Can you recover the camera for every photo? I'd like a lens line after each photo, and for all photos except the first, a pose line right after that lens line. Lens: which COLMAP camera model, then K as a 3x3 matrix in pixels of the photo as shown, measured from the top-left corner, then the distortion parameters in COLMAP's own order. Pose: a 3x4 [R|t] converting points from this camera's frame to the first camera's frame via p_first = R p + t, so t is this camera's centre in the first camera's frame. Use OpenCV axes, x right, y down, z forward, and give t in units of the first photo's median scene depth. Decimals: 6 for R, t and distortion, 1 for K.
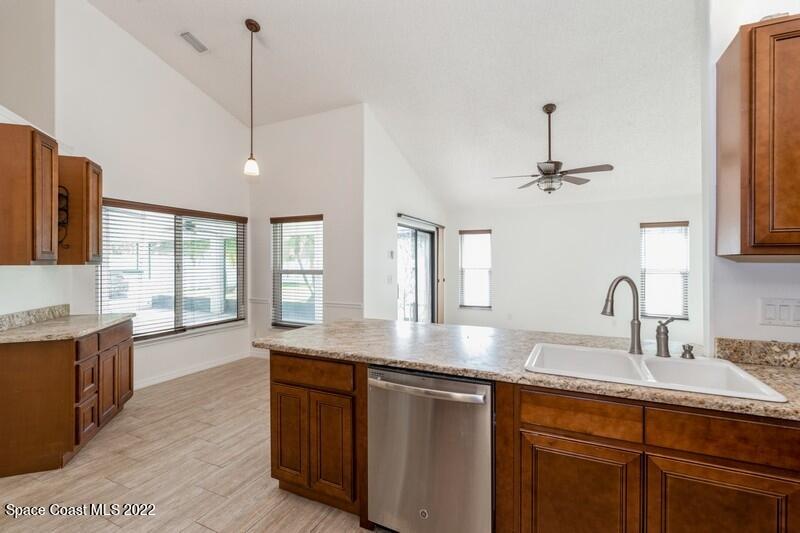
lens RADIAL K [[357.7, 0, 401.5], [0, 357.7, 267.2], [0, 0, 1]] dist [-0.004603, -0.000366]
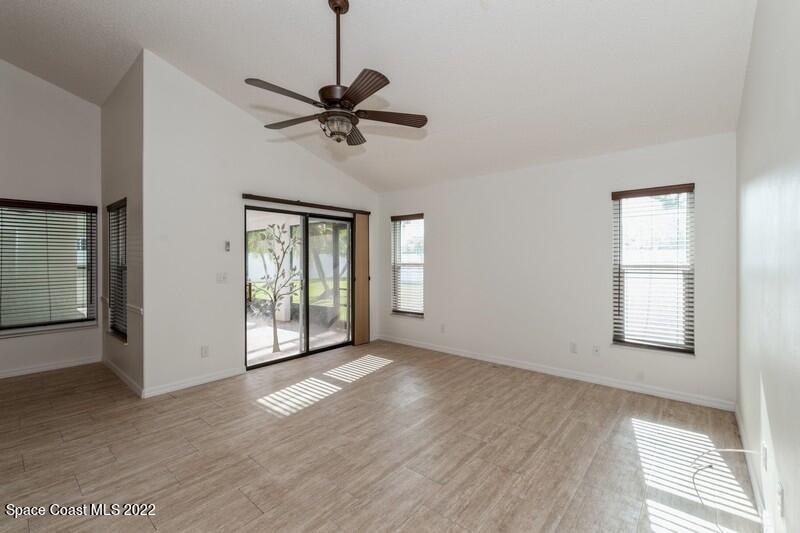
lens RADIAL K [[345.8, 0, 399.7], [0, 345.8, 260.3], [0, 0, 1]] dist [-0.002557, -0.000110]
pose [[0.965190, -0.000074, -0.261550, 0.402435], [-0.001815, 0.999974, -0.006978, 0.000702], [0.261544, 0.007209, 0.965165, 0.272575]]
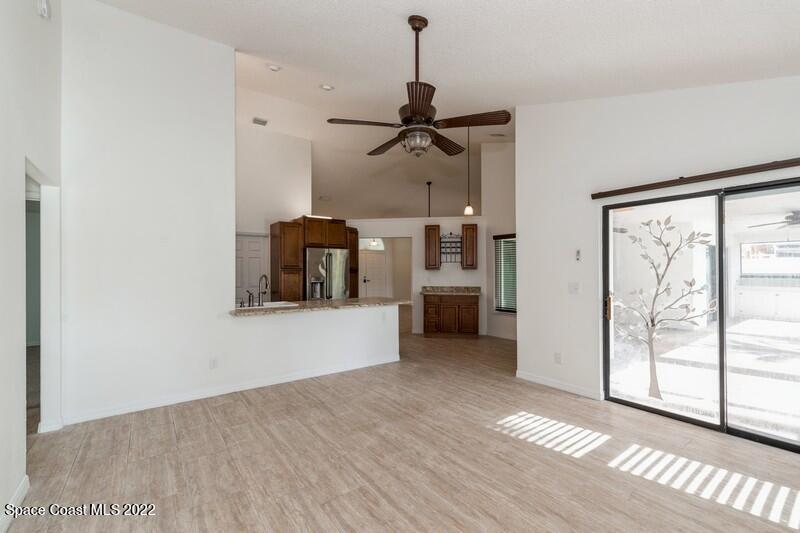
lens RADIAL K [[345.8, 0, 402.2], [0, 345.8, 270.9], [0, 0, 1]] dist [-0.002557, -0.000110]
pose [[-0.470082, 0.004921, -0.882609, 0.580475], [-0.001702, 0.999978, 0.006482, -0.004386], [0.882621, 0.004549, -0.470063, 0.759170]]
